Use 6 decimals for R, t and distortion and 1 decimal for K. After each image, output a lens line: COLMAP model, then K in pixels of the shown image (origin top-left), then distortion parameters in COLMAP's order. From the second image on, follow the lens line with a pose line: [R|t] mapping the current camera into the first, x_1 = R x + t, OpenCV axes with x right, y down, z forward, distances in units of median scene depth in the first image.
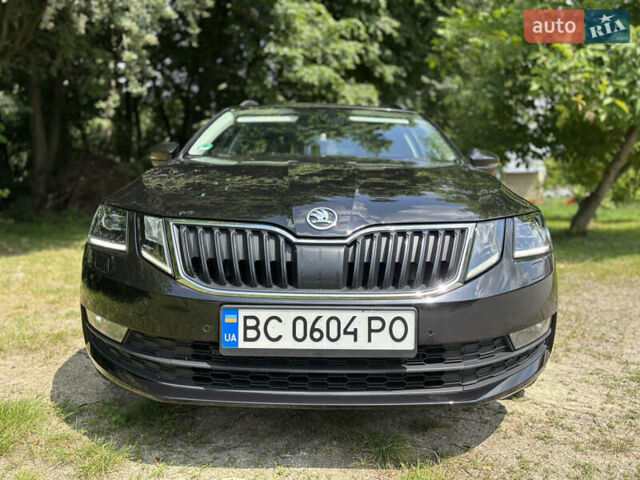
lens RADIAL K [[536.9, 0, 319.6], [0, 536.9, 237.6], [0, 0, 1]] dist [0.042950, -0.026993]
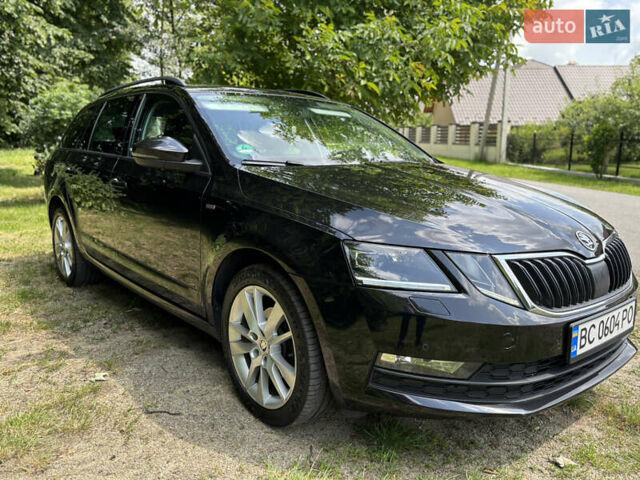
lens RADIAL K [[536.9, 0, 320.0], [0, 536.9, 243.4], [0, 0, 1]] dist [0.042950, -0.026993]
pose [[0.769483, -0.122231, 0.626862, -1.355859], [0.047529, 0.989753, 0.134648, -0.246539], [-0.636897, -0.073815, 0.767407, 0.435889]]
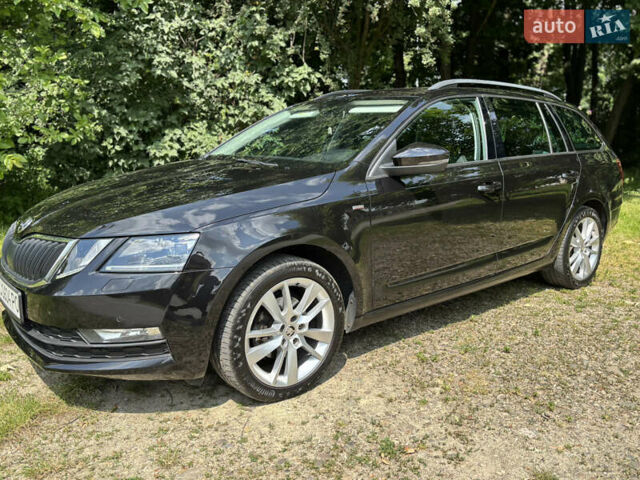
lens RADIAL K [[536.9, 0, 322.9], [0, 536.9, 242.3], [0, 0, 1]] dist [0.042950, -0.026993]
pose [[0.627861, 0.134358, -0.766641, 1.826567], [-0.048124, 0.989804, 0.134057, -0.246201], [0.776836, -0.047276, 0.627926, 0.713439]]
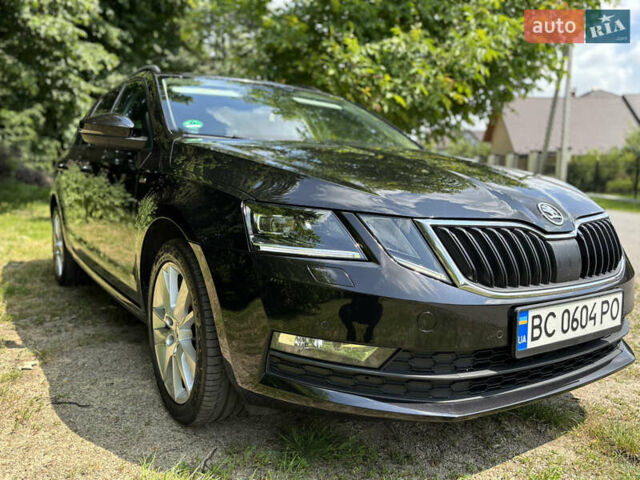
lens RADIAL K [[536.9, 0, 314.7], [0, 536.9, 237.4], [0, 0, 1]] dist [0.042950, -0.026993]
pose [[0.840766, -0.062072, 0.537828, -1.002810], [0.035991, 0.997616, 0.058874, -0.073001], [-0.540201, -0.030142, 0.840996, 0.377258]]
